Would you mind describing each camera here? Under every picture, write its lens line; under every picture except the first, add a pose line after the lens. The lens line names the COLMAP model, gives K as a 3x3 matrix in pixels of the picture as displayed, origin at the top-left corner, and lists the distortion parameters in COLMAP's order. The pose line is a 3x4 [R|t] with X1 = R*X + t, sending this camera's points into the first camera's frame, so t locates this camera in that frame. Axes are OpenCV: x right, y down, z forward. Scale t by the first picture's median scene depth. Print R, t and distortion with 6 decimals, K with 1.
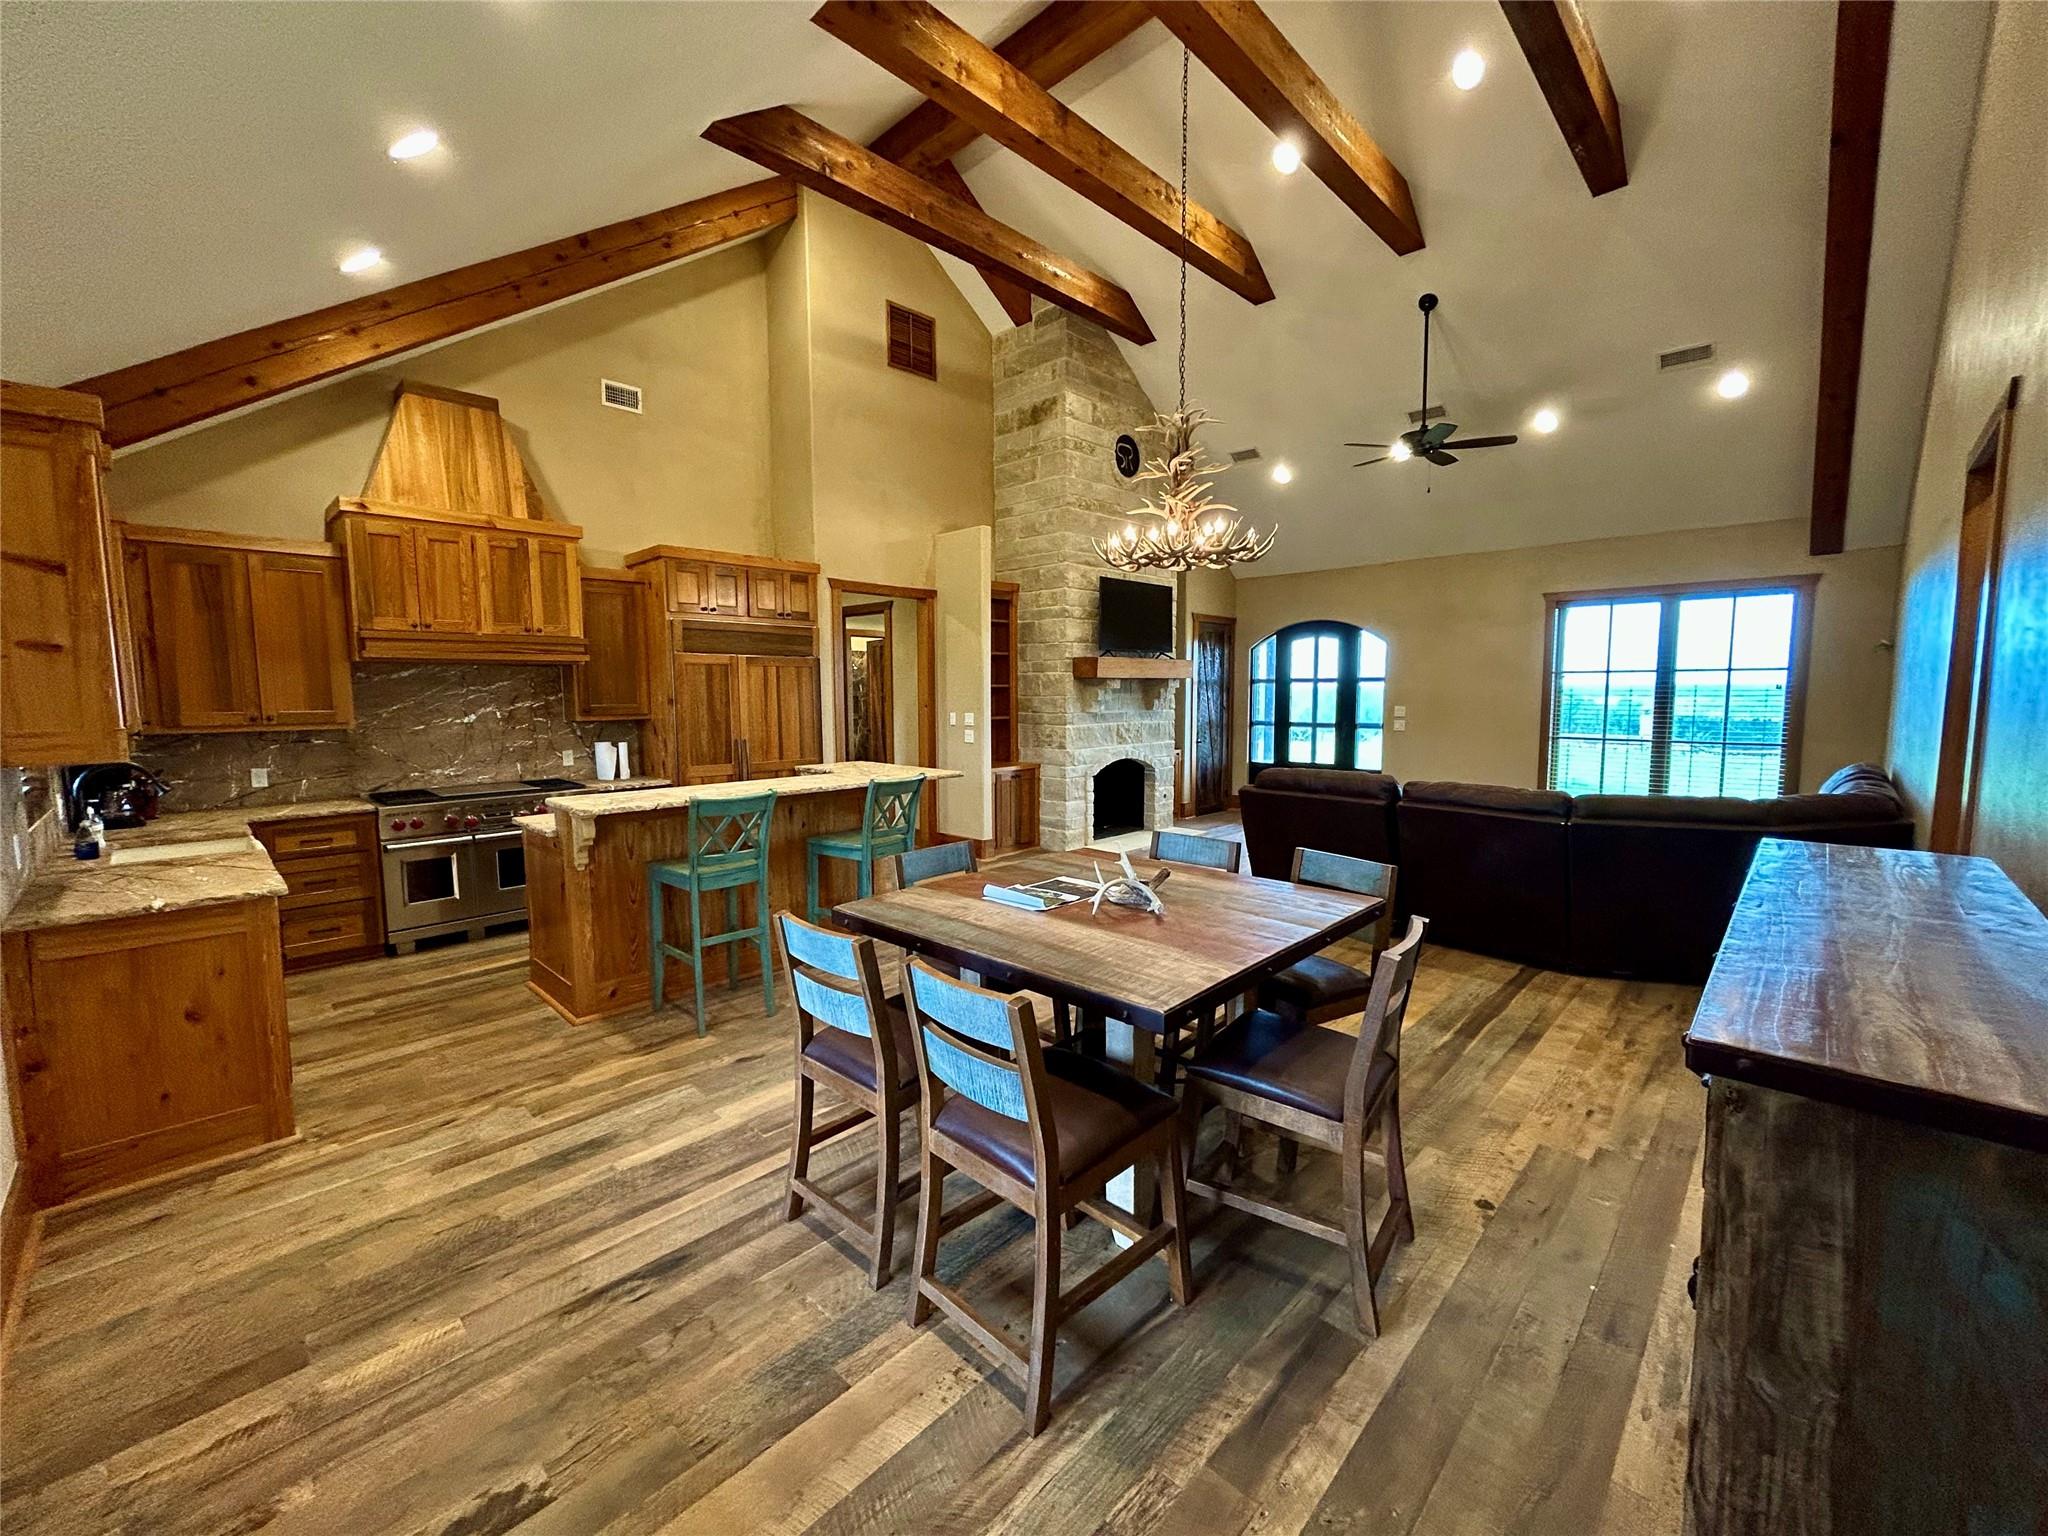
lens RADIAL K [[823.8, 0, 1022.6], [0, 823.8, 760.5], [0, 0, 1]] dist [-0.003909, 0.000093]
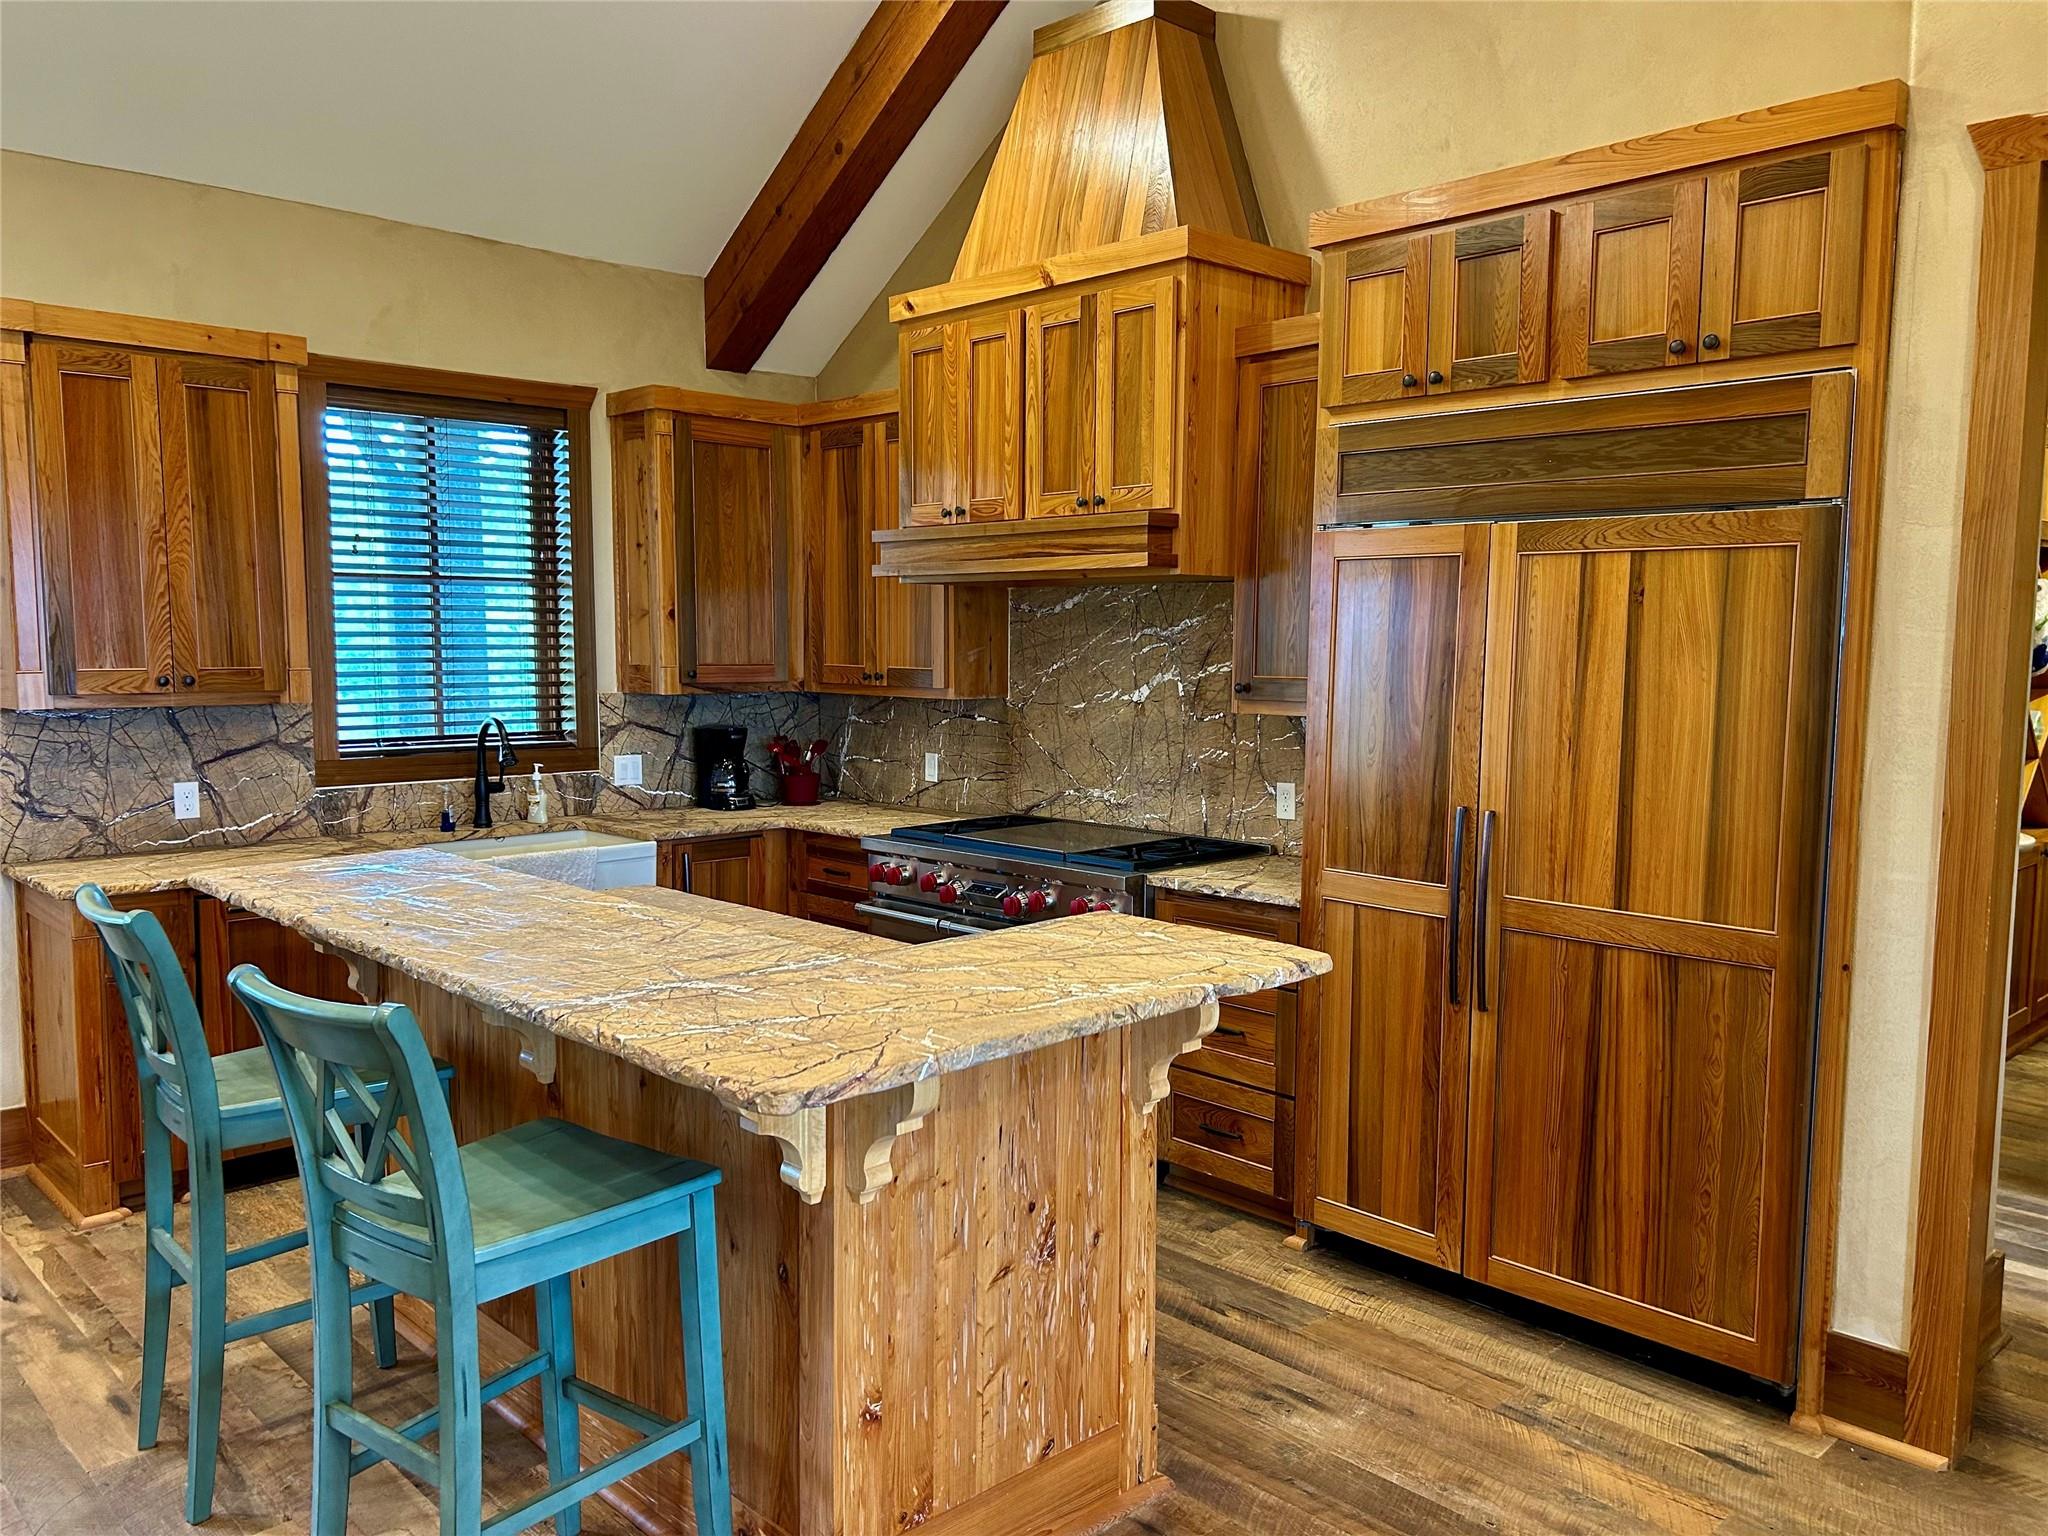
lens RADIAL K [[1532.1, 0, 1024.3], [0, 1532.1, 783.3], [0, 0, 1]] dist [0.025140, -0.002925]
pose [[-0.036754, 0.102410, -0.994063, 0.230300], [-0.094026, 0.989968, 0.105465, -0.085151], [0.994891, 0.097344, -0.026756, 0.932840]]
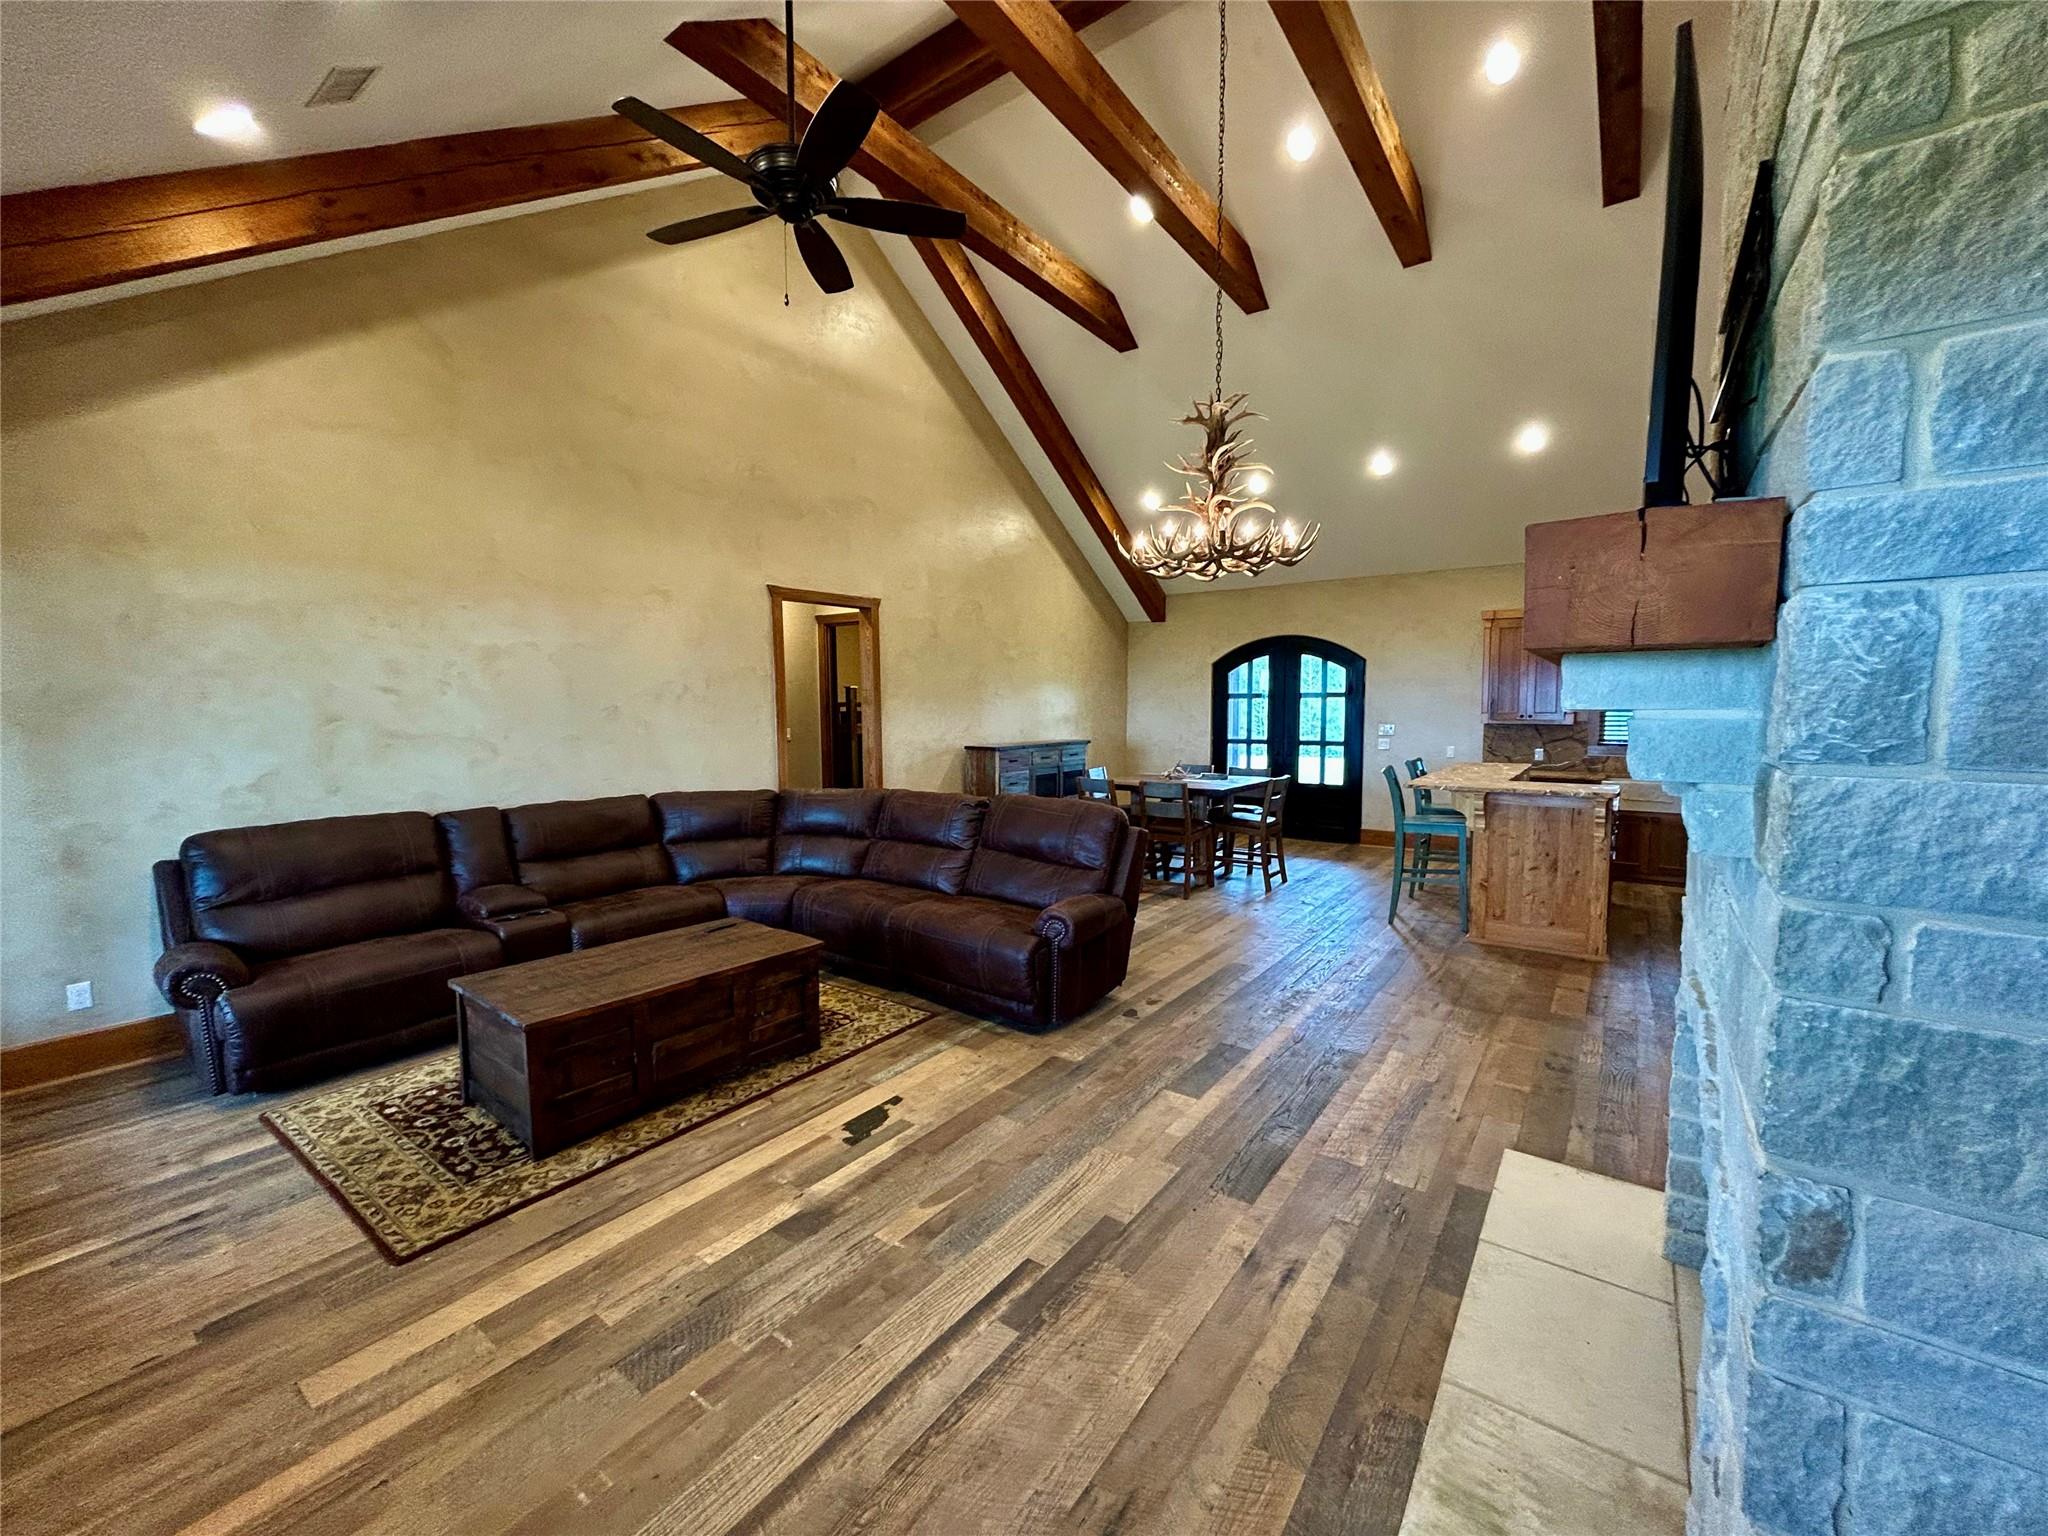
lens RADIAL K [[820.6, 0, 1025.6], [0, 820.6, 764.2], [0, 0, 1]] dist [-0.001149, -0.000013]
pose [[-0.990627, 0.017792, -0.135433, 0.477588], [-0.004701, 0.986454, 0.163972, -0.155114], [0.136515, 0.163072, -0.977124, 1.712025]]
